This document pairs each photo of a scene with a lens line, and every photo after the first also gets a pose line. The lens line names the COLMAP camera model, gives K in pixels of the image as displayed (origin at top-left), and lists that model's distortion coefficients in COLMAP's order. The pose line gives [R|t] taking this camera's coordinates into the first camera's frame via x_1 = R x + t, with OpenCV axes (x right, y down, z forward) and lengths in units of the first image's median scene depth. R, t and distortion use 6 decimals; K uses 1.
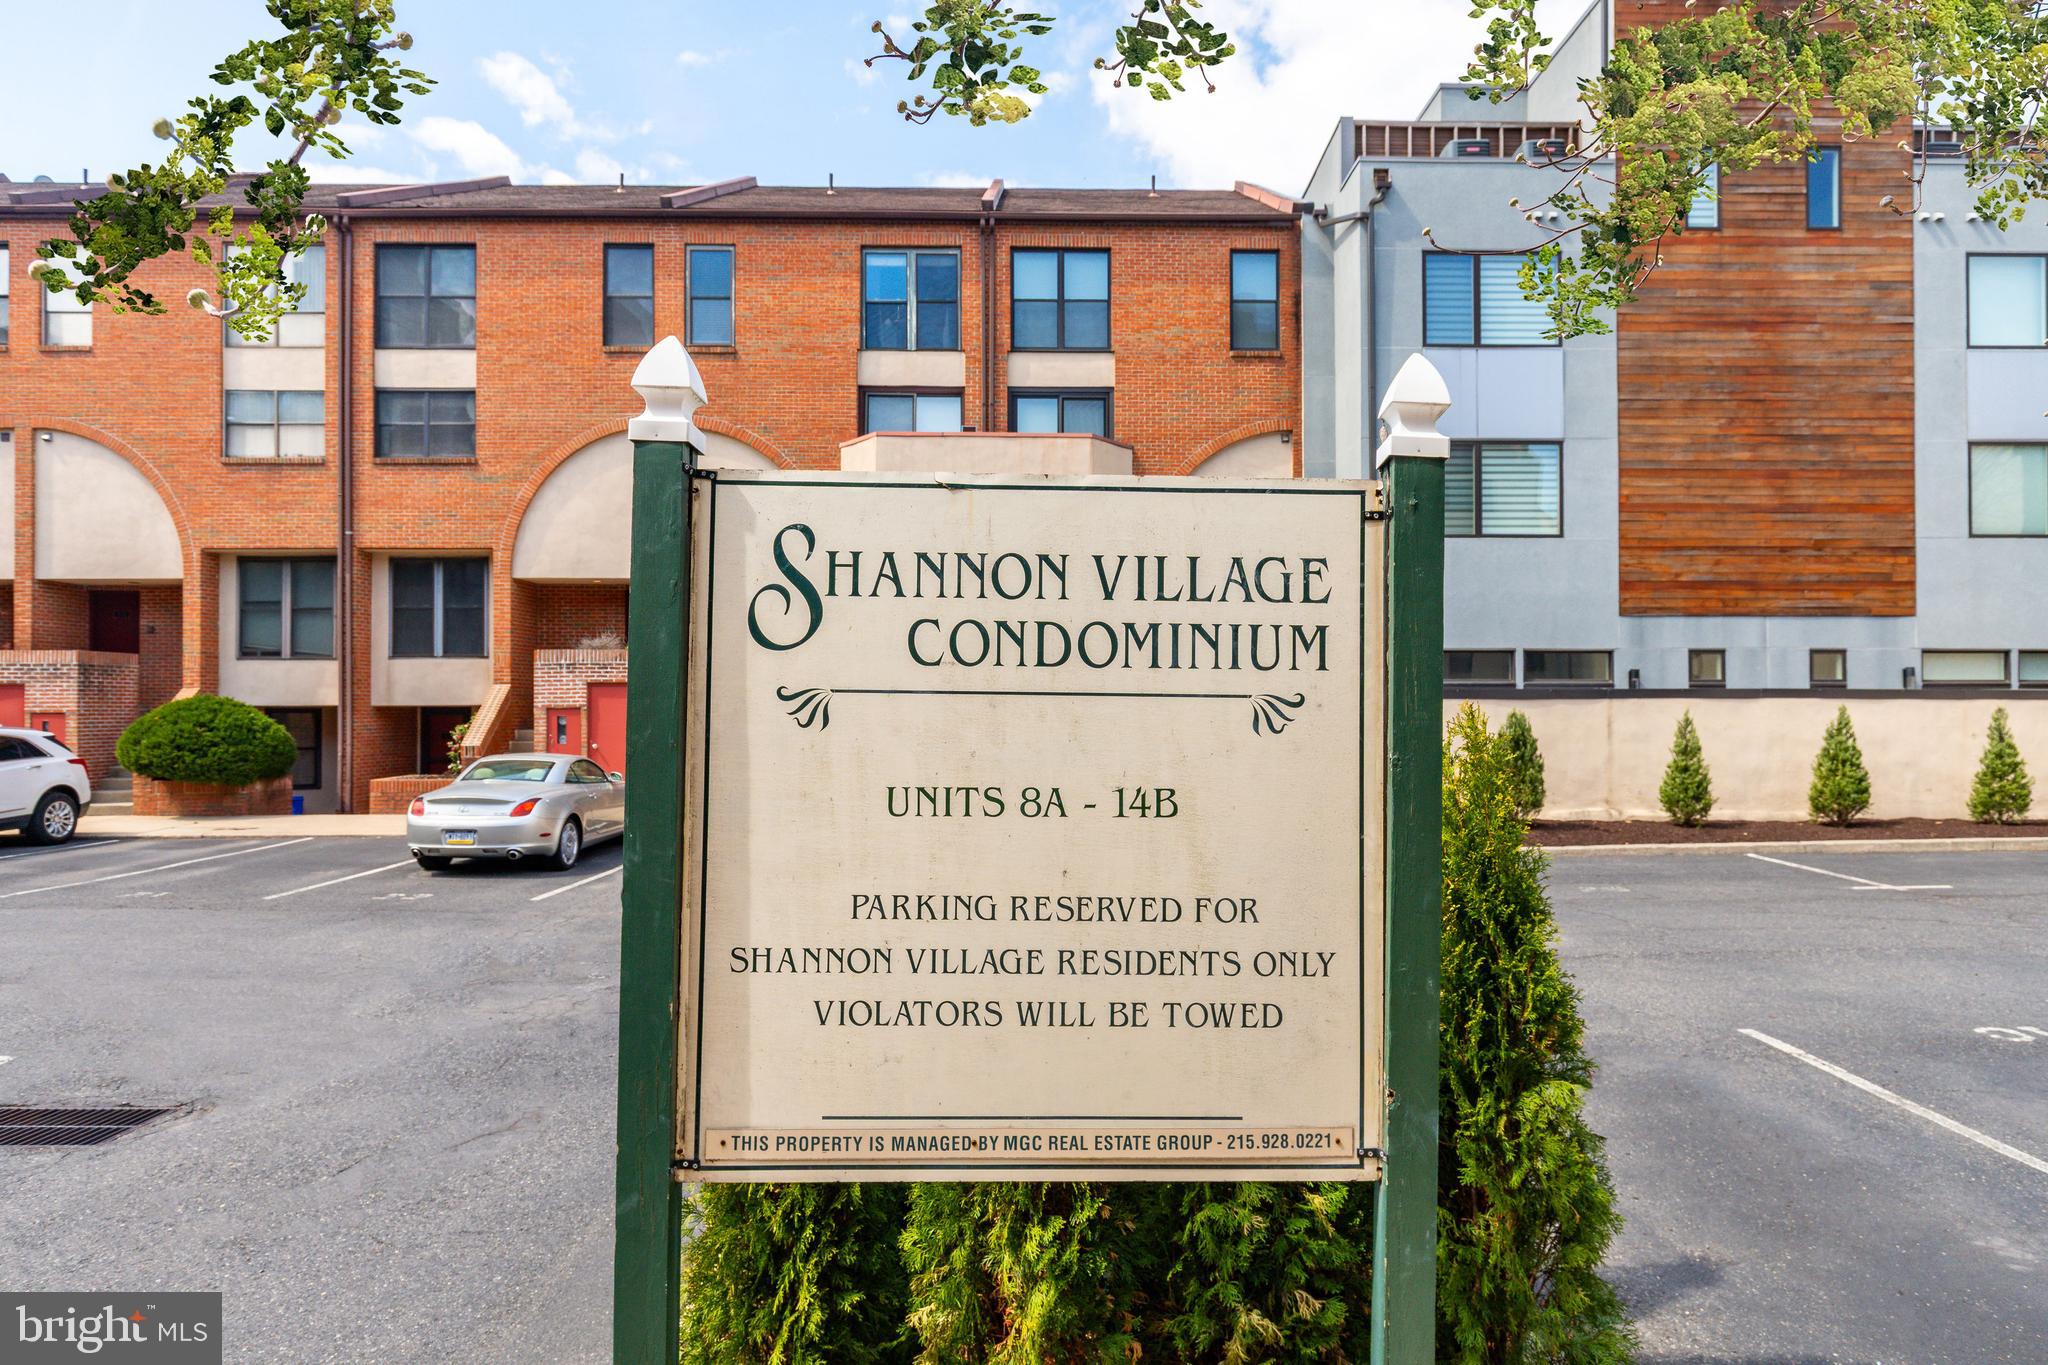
lens RADIAL K [[1378.5, 0, 1022.3], [0, 1378.5, 690.0], [0, 0, 1]] dist [-0.007235, -0.002089]
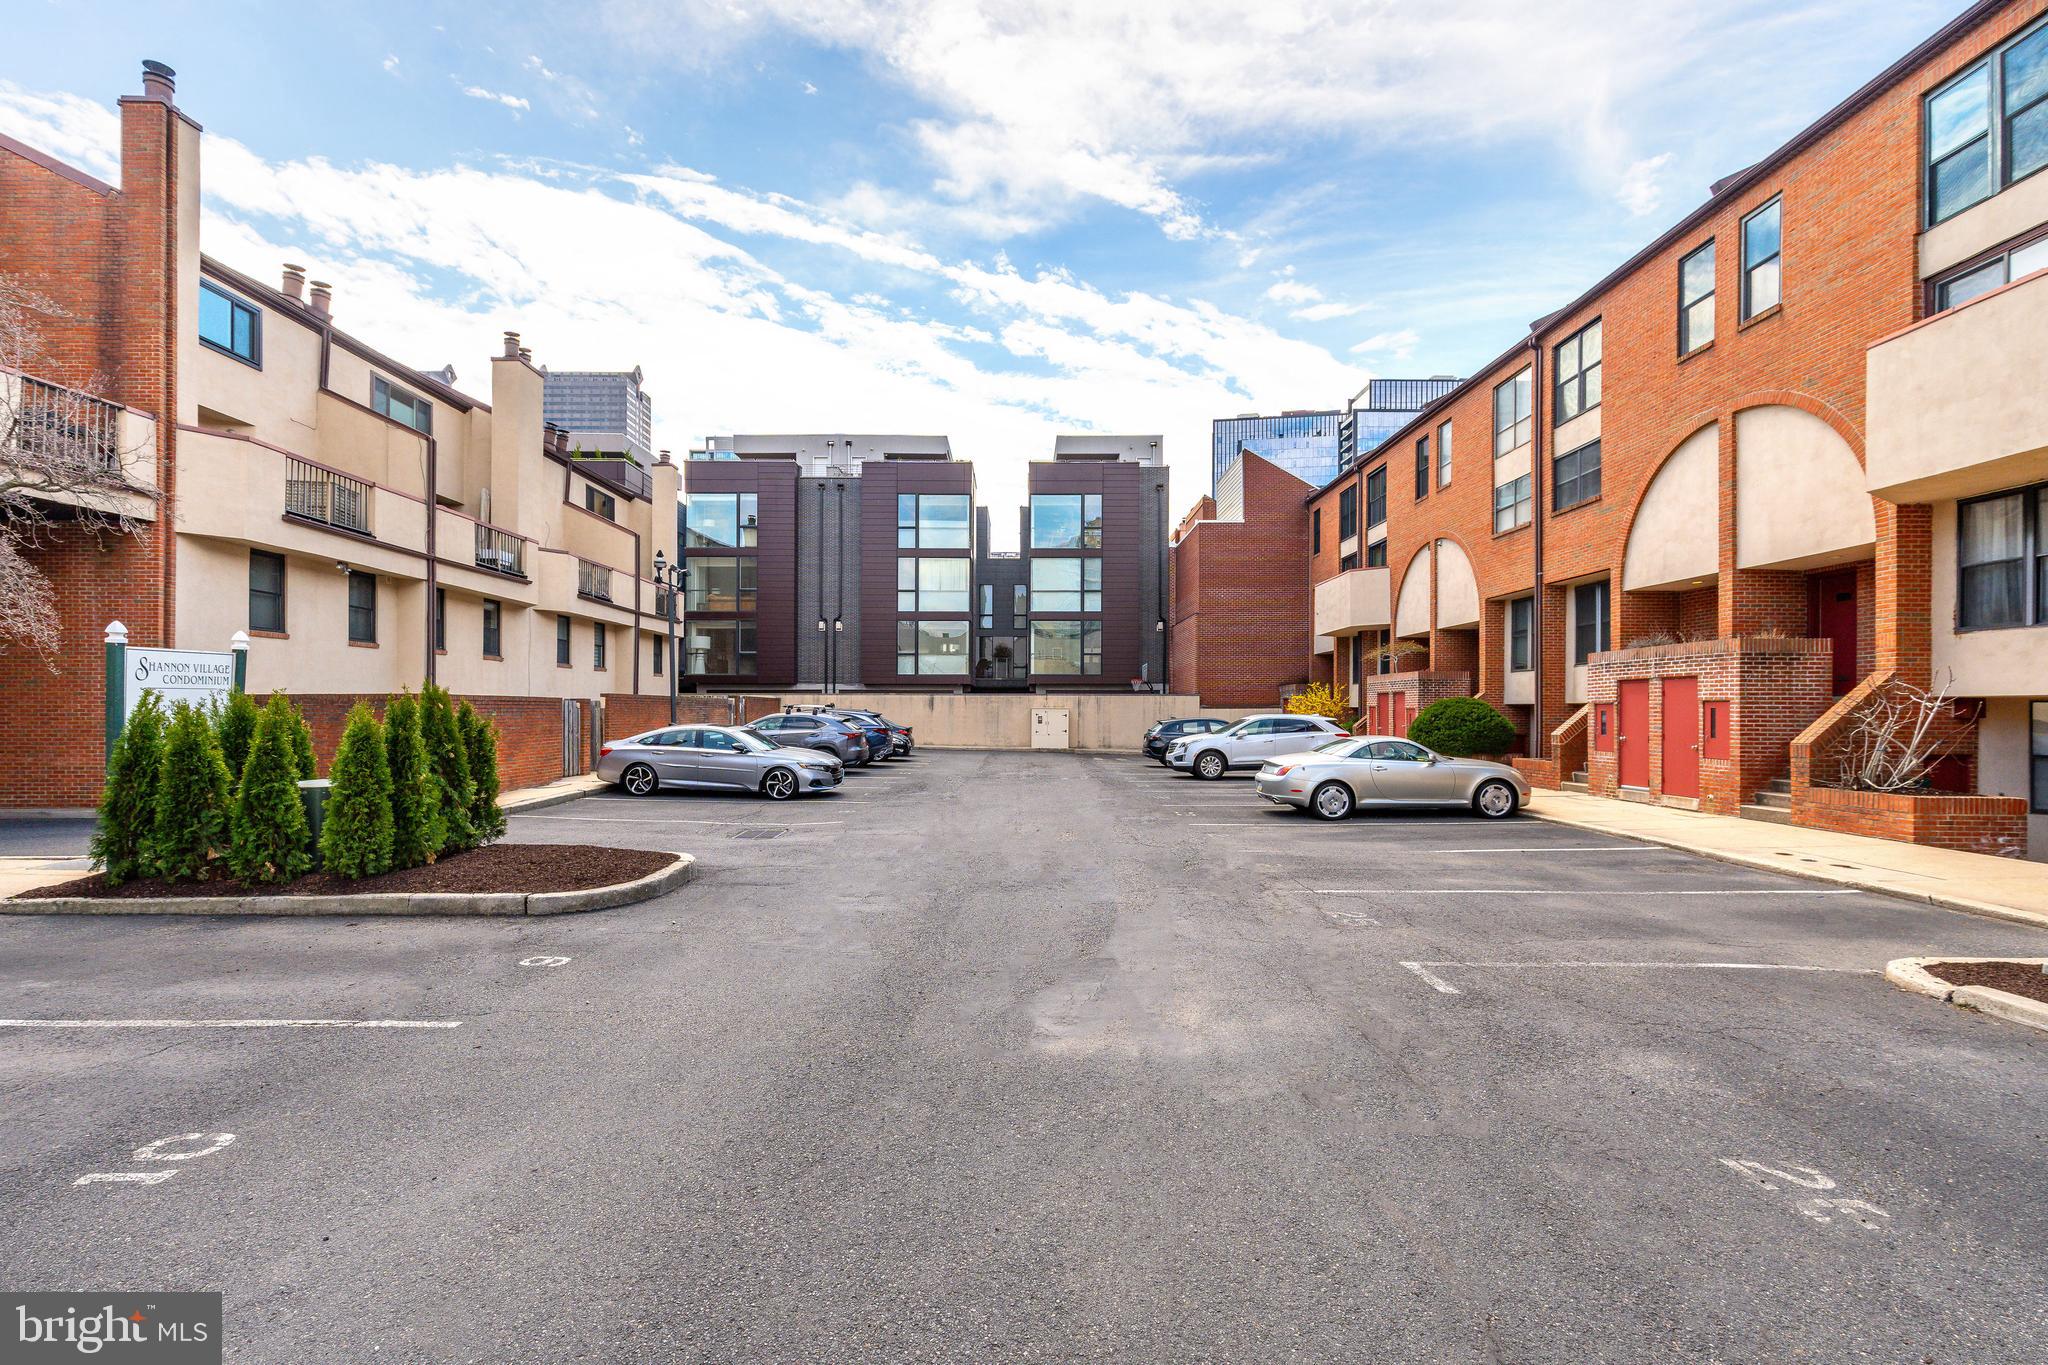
lens RADIAL K [[913.8, 0, 1004.5], [0, 913.8, 712.9], [0, 0, 1]] dist [0.003038, -0.000094]
pose [[-0.034003, 0.001009, -0.999421, 0.412099], [0.011823, 0.999930, 0.000608, 0.014007], [0.999352, -0.011796, -0.034013, 0.507298]]
